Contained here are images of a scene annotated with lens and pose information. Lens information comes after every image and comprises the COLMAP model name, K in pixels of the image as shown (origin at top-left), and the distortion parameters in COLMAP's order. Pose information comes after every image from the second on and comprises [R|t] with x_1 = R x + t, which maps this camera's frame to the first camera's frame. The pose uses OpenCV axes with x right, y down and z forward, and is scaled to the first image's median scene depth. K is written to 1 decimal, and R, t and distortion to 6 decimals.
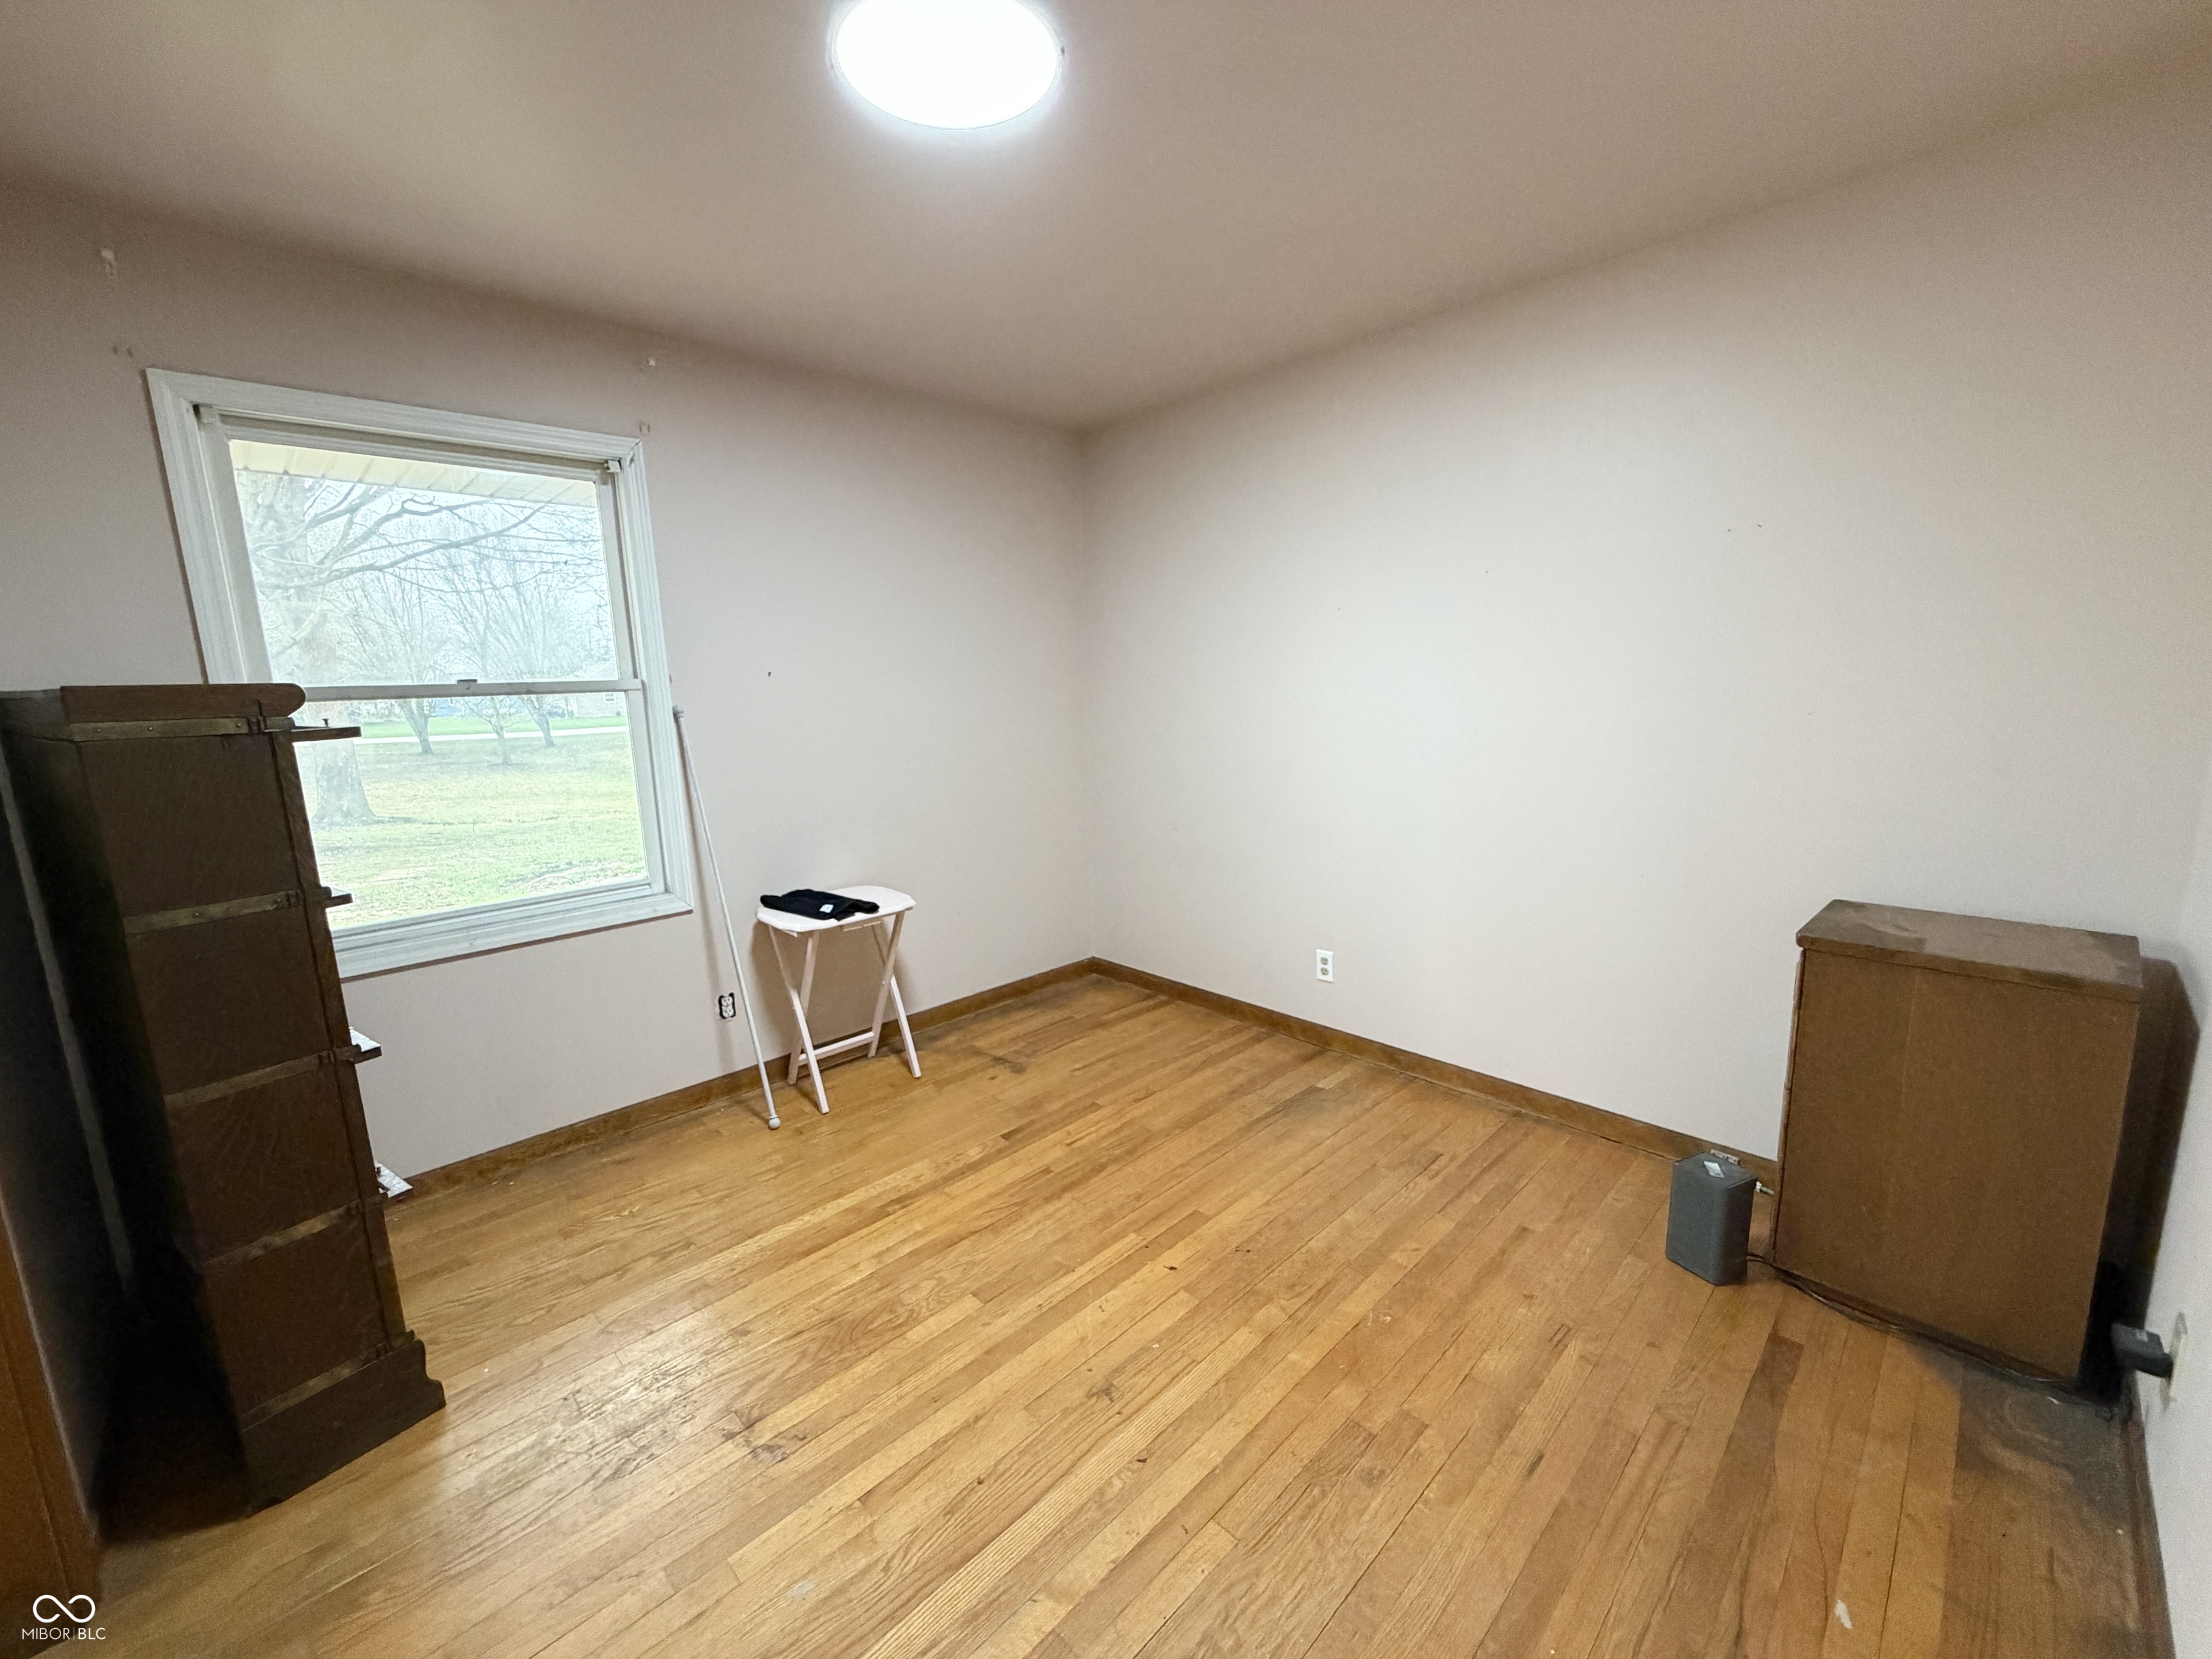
lens RADIAL K [[881.6, 0, 1104.6], [0, 881.6, 830.4], [0, 0, 1]] dist [0.000881, -0.000443]
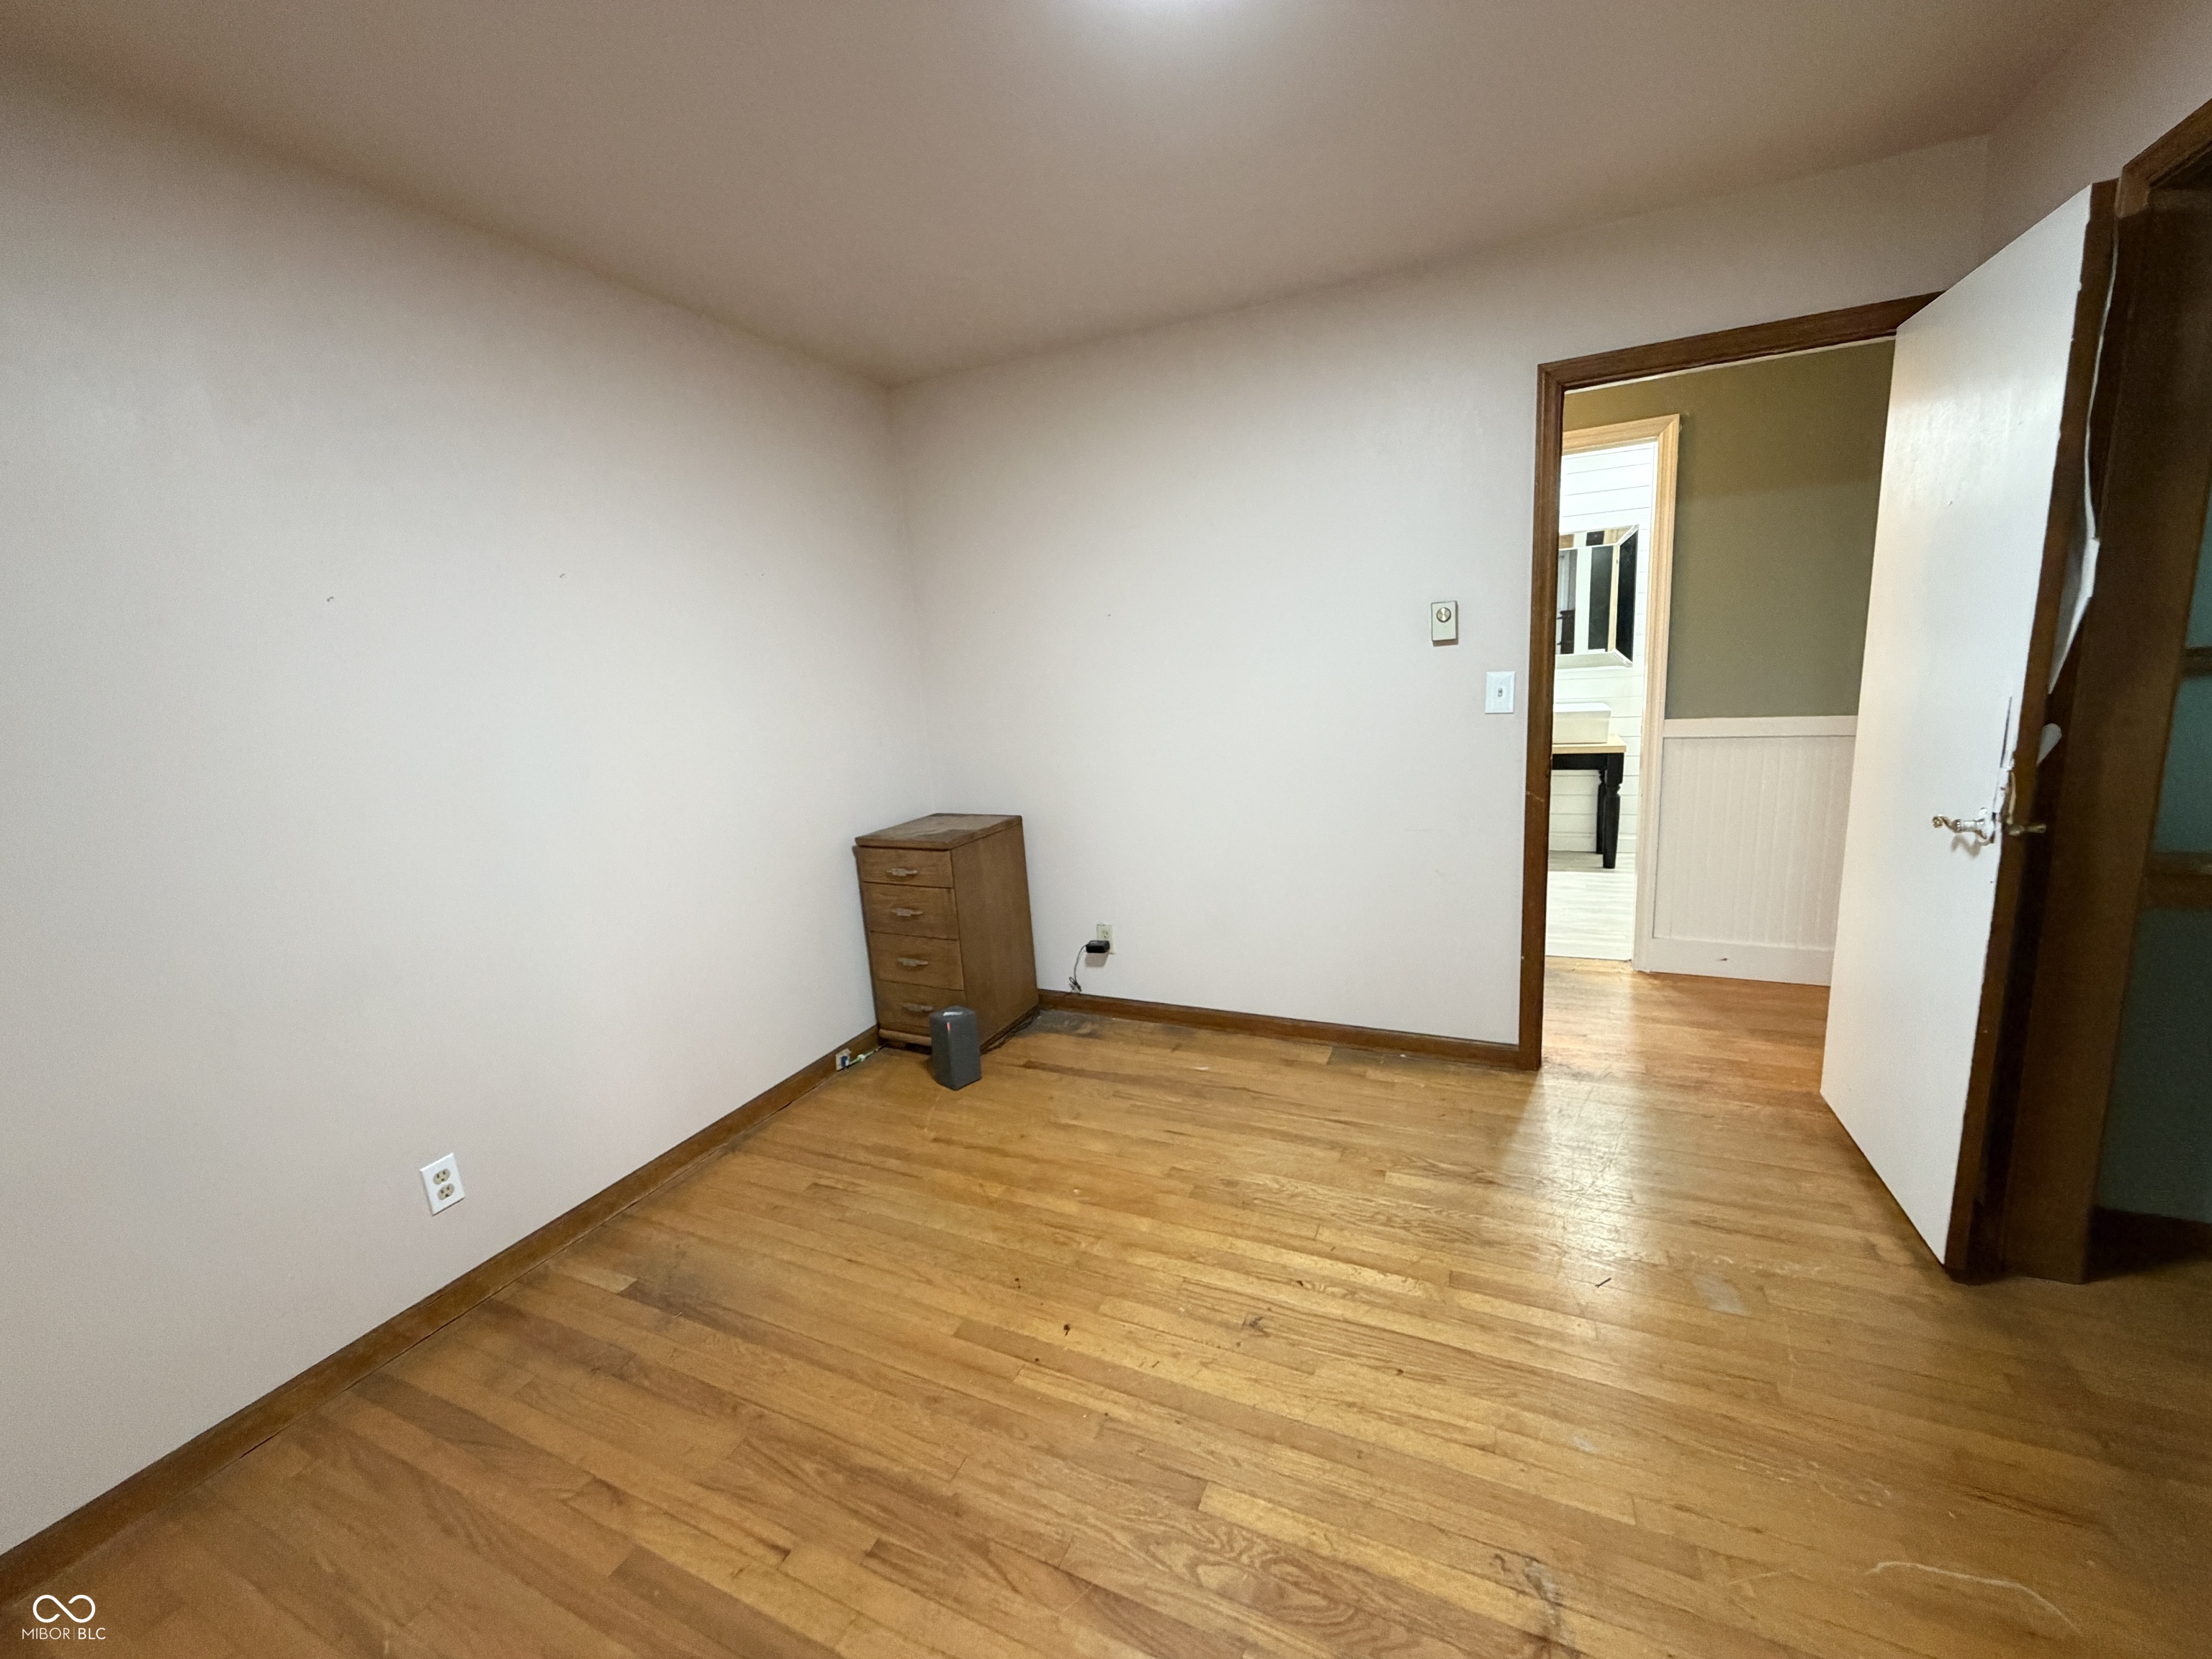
lens RADIAL K [[881.6, 0, 1104.6], [0, 881.6, 830.4], [0, 0, 1]] dist [0.000881, -0.000443]
pose [[-0.359336, -0.127282, 0.924487, -0.710577], [0.229876, 0.948056, 0.219877, -0.168792], [-0.904452, 0.291528, -0.311412, 1.122764]]
